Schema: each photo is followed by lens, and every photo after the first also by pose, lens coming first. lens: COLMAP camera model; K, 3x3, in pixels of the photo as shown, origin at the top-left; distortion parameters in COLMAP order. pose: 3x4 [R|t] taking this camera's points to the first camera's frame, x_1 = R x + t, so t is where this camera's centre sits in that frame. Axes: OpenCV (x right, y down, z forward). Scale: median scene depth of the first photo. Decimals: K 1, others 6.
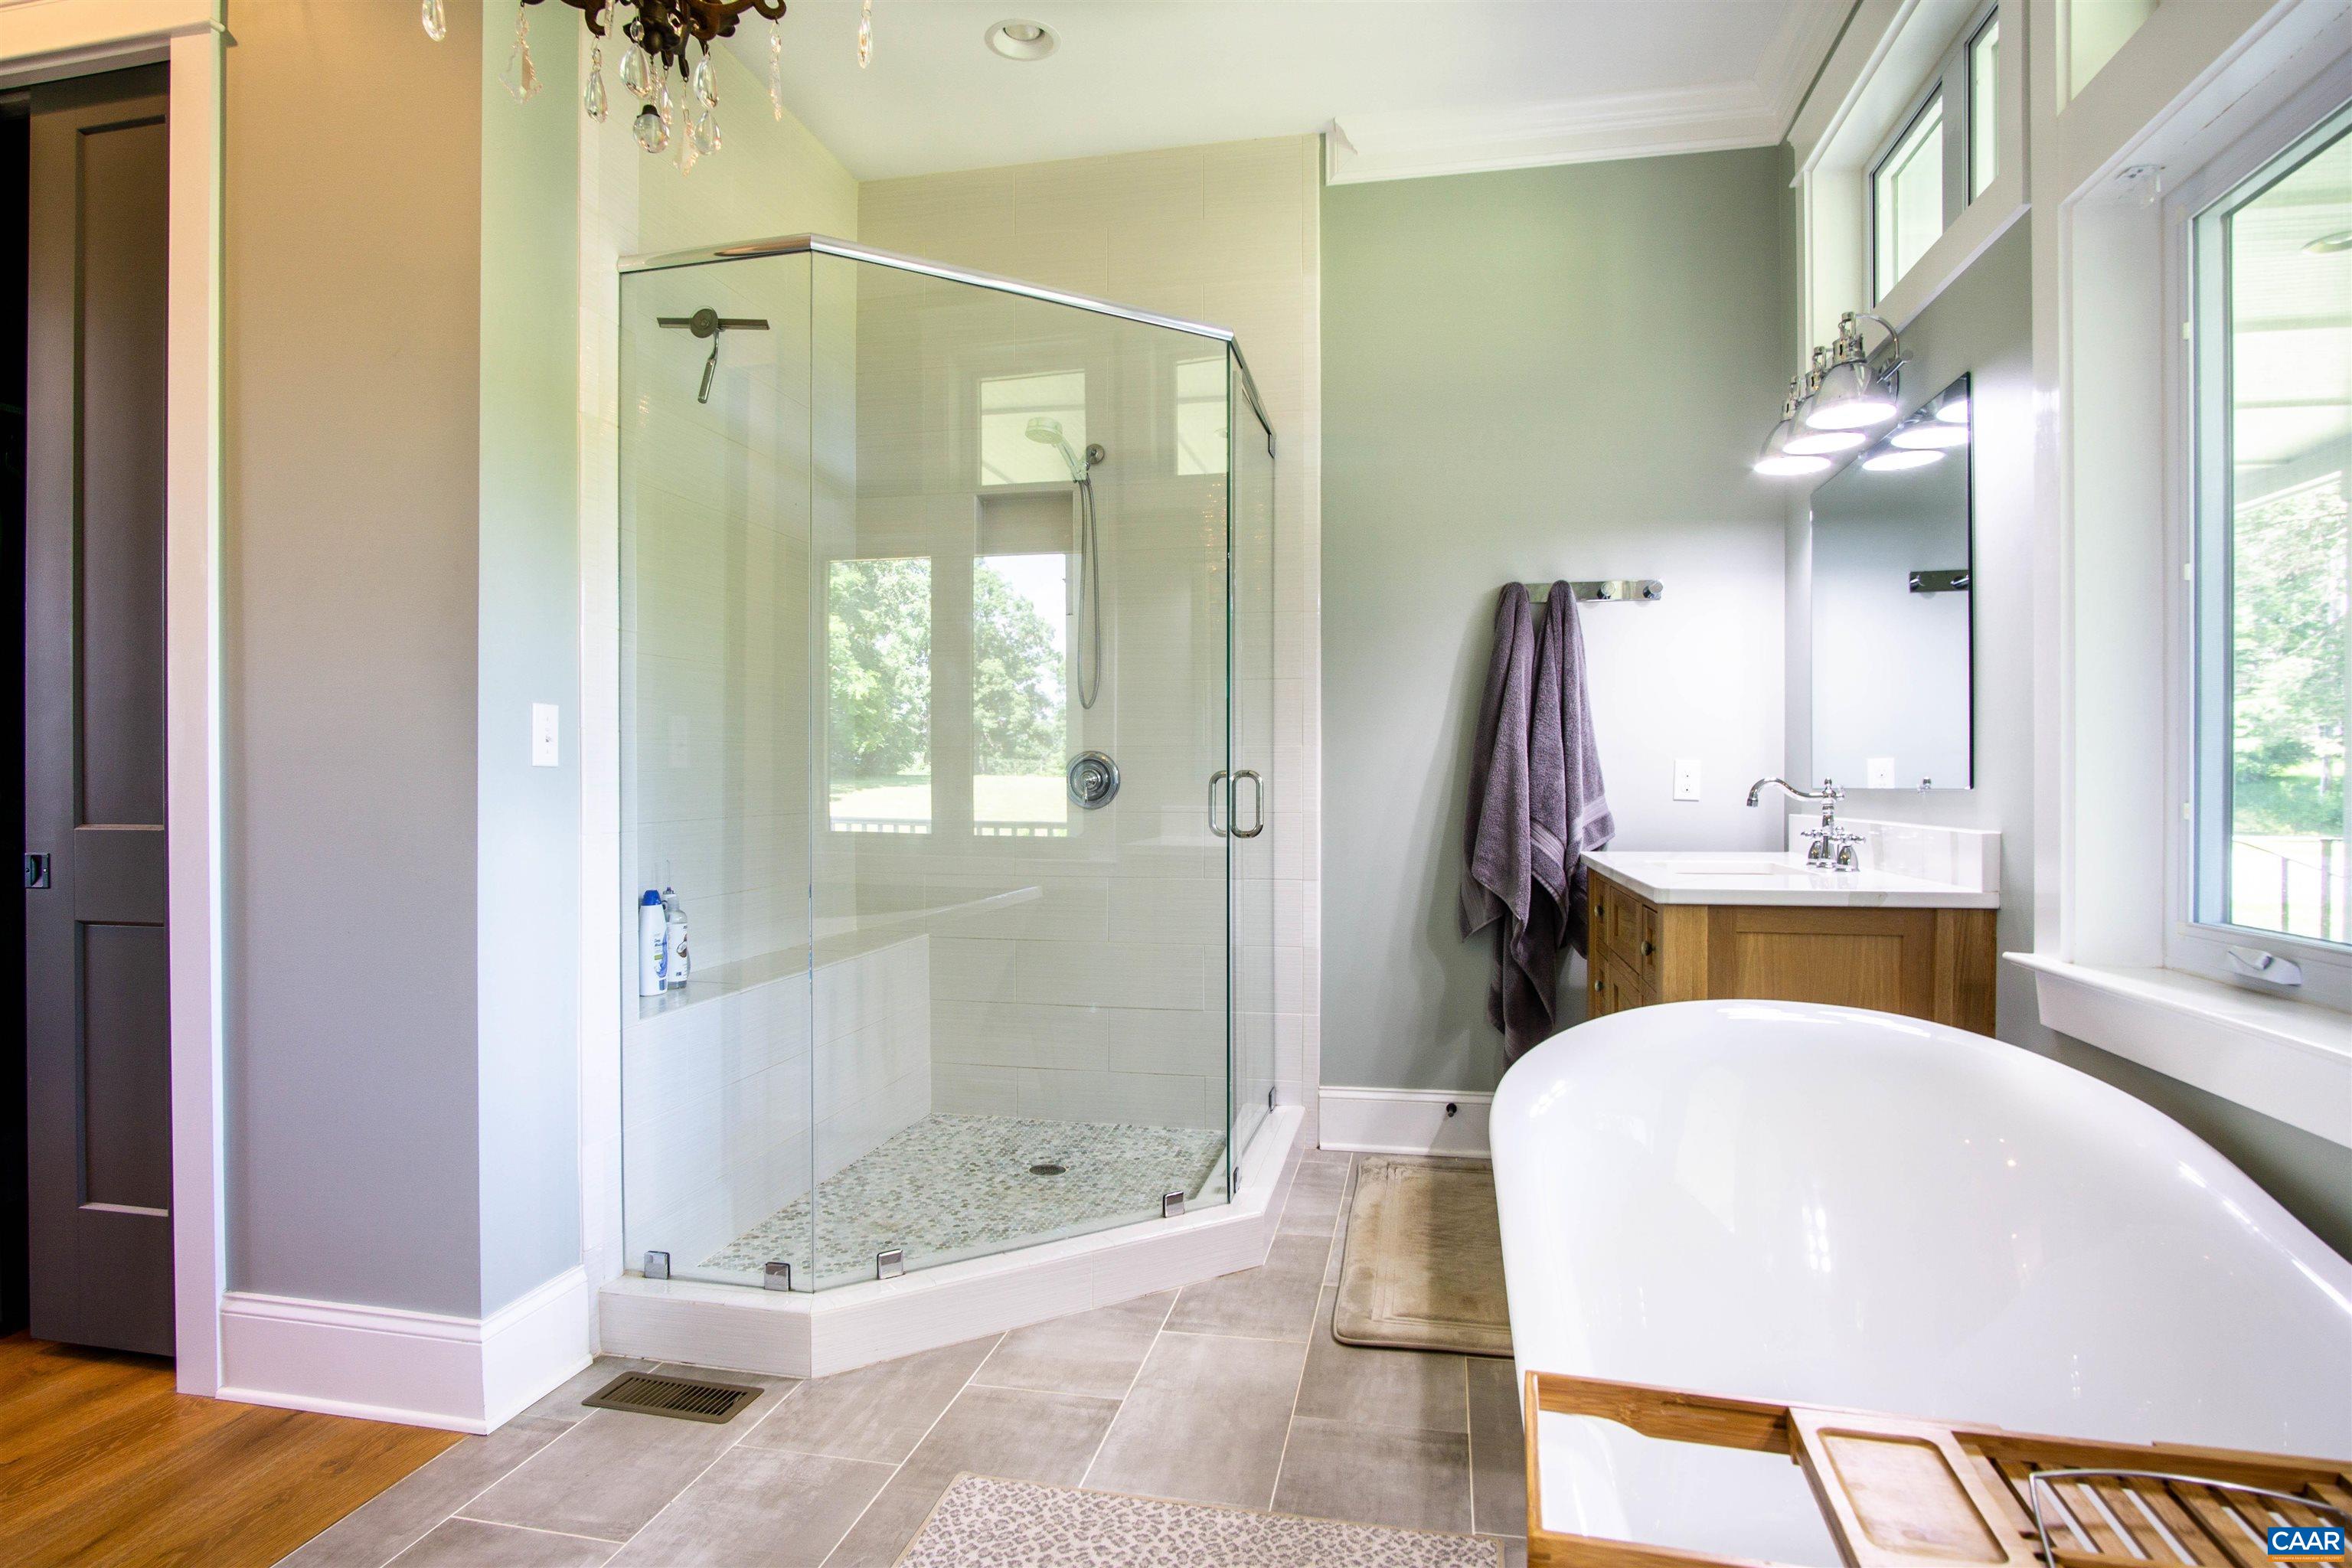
lens RADIAL K [[1262.3, 0, 1167.7], [0, 1262.3, 793.1], [0, 0, 1]] dist [-0.032825, 0.007267]
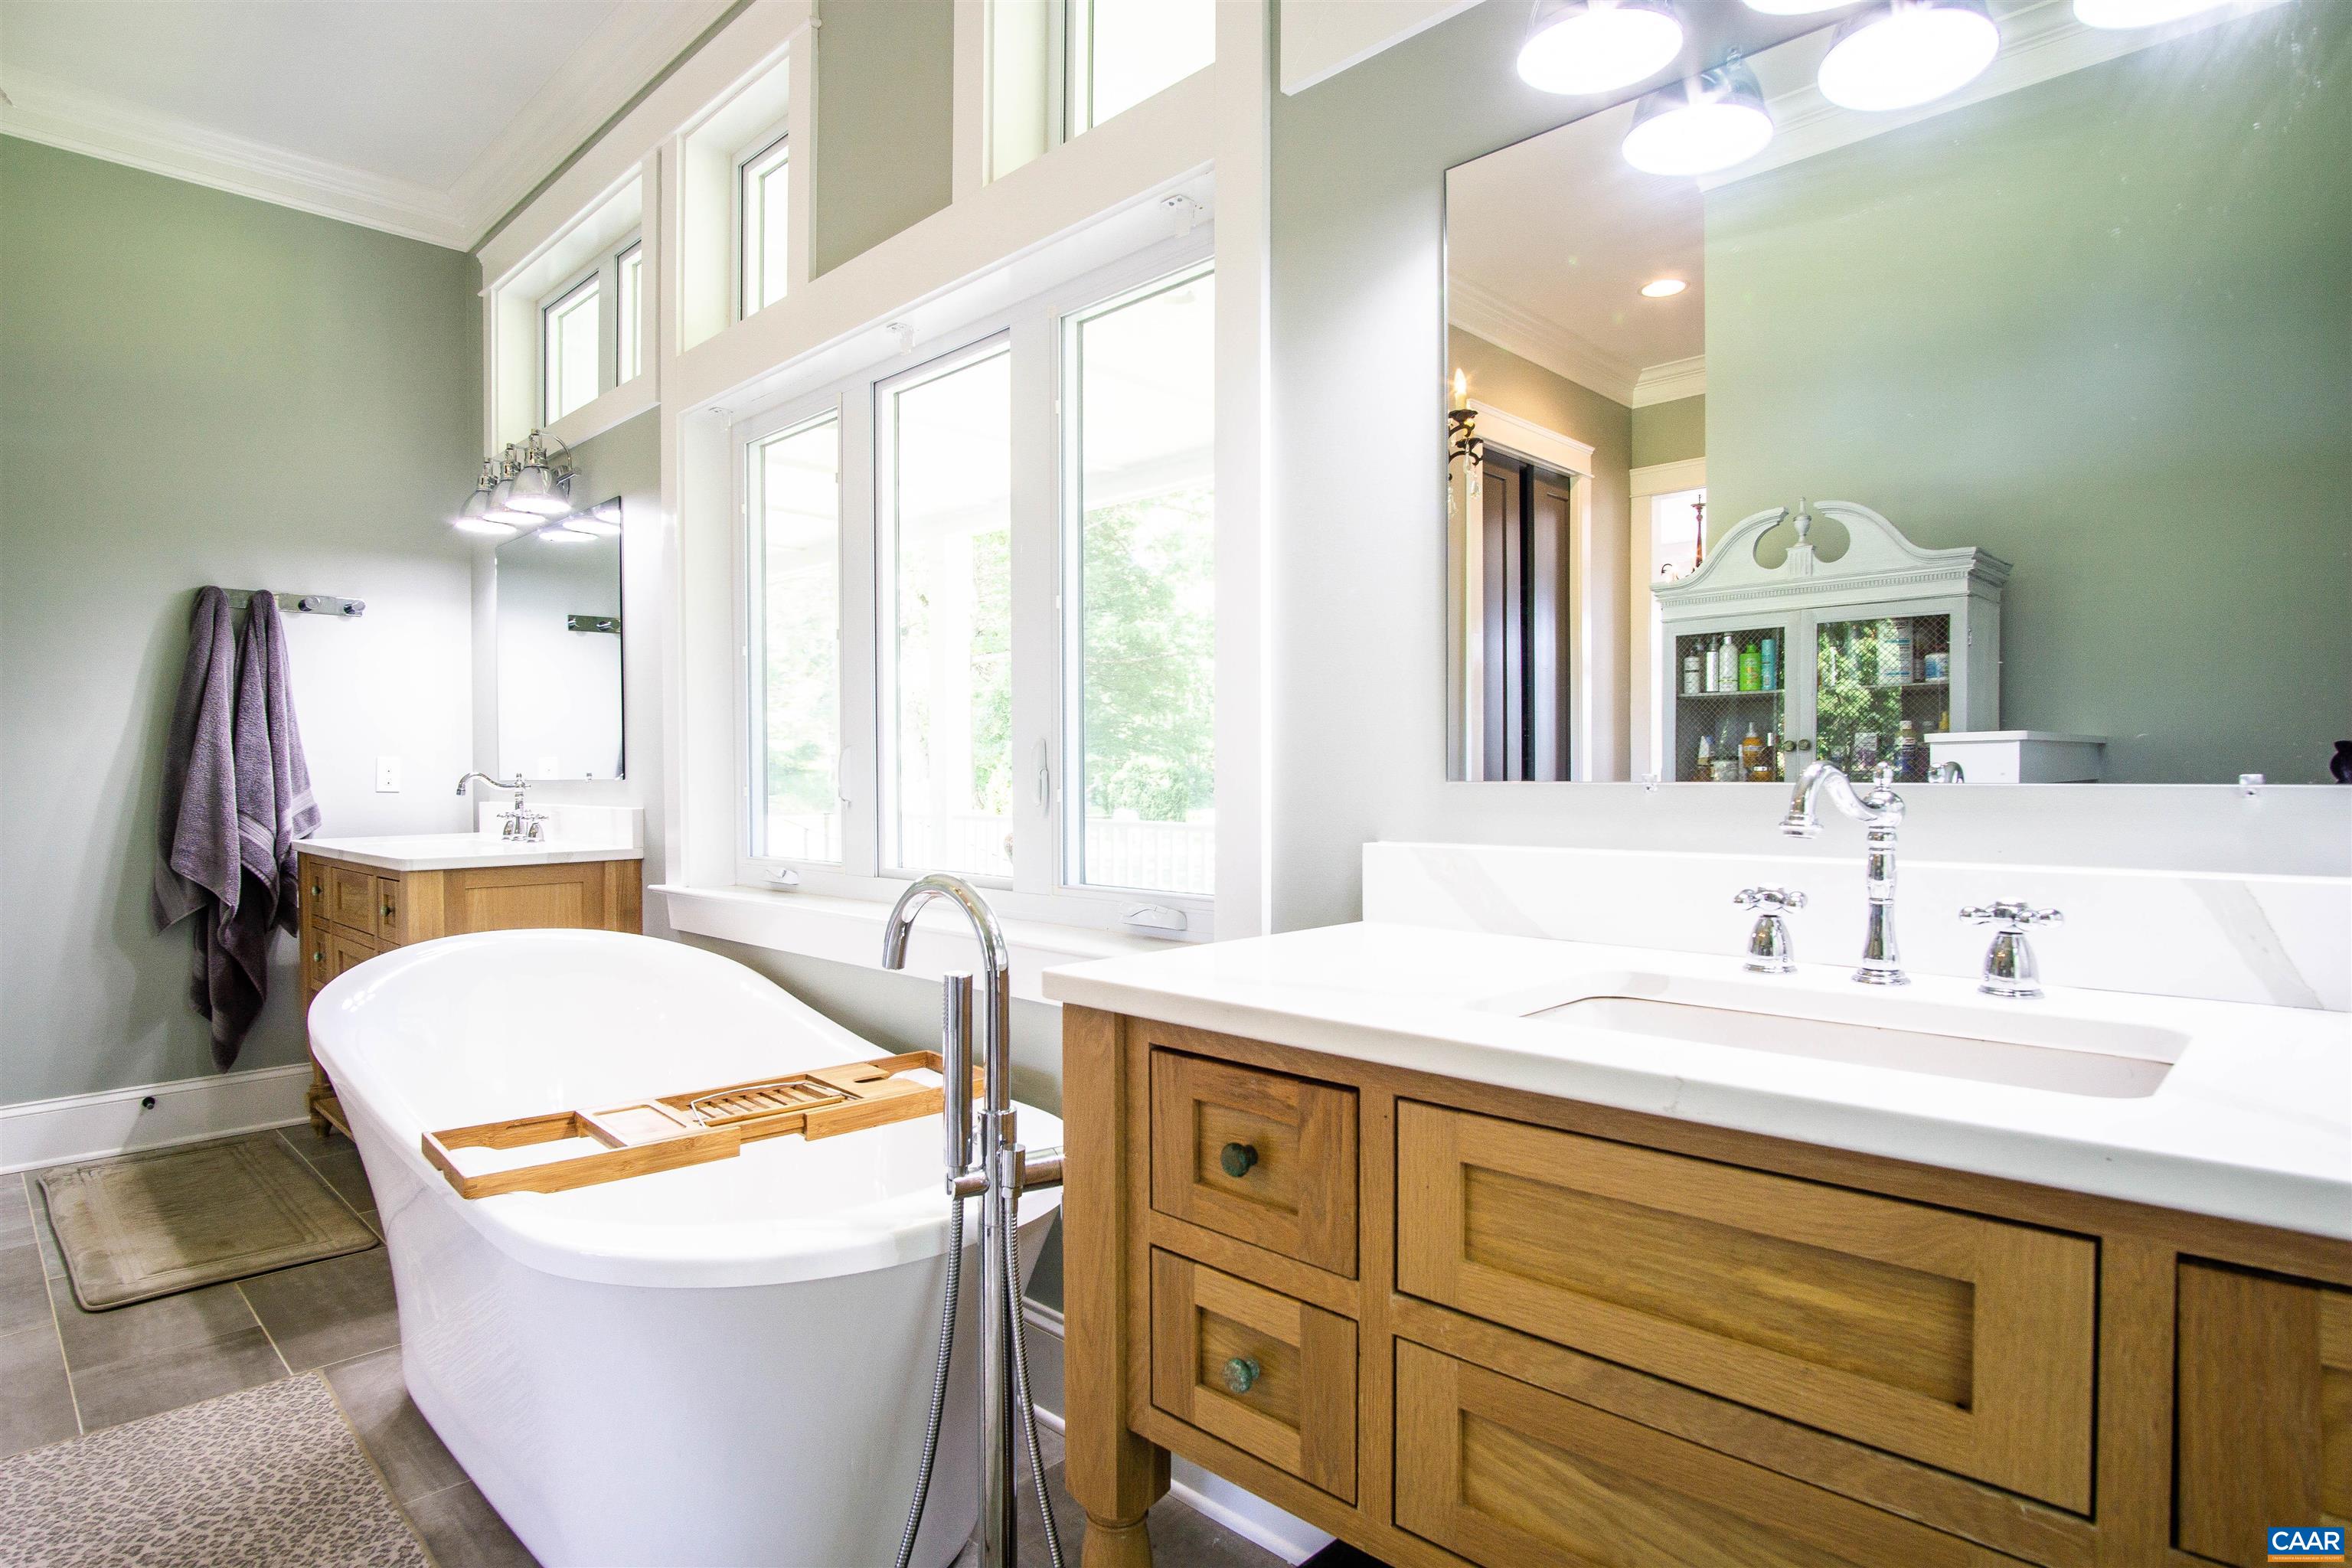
lens RADIAL K [[1262.3, 0, 1172.0], [0, 1262.3, 784.2], [0, 0, 1]] dist [-0.032825, 0.007267]
pose [[0.527919, -0.010957, 0.849224, -0.201442], [0.012705, 0.999907, 0.005004, 0.002292], [-0.849200, 0.008147, 0.528009, -0.246518]]
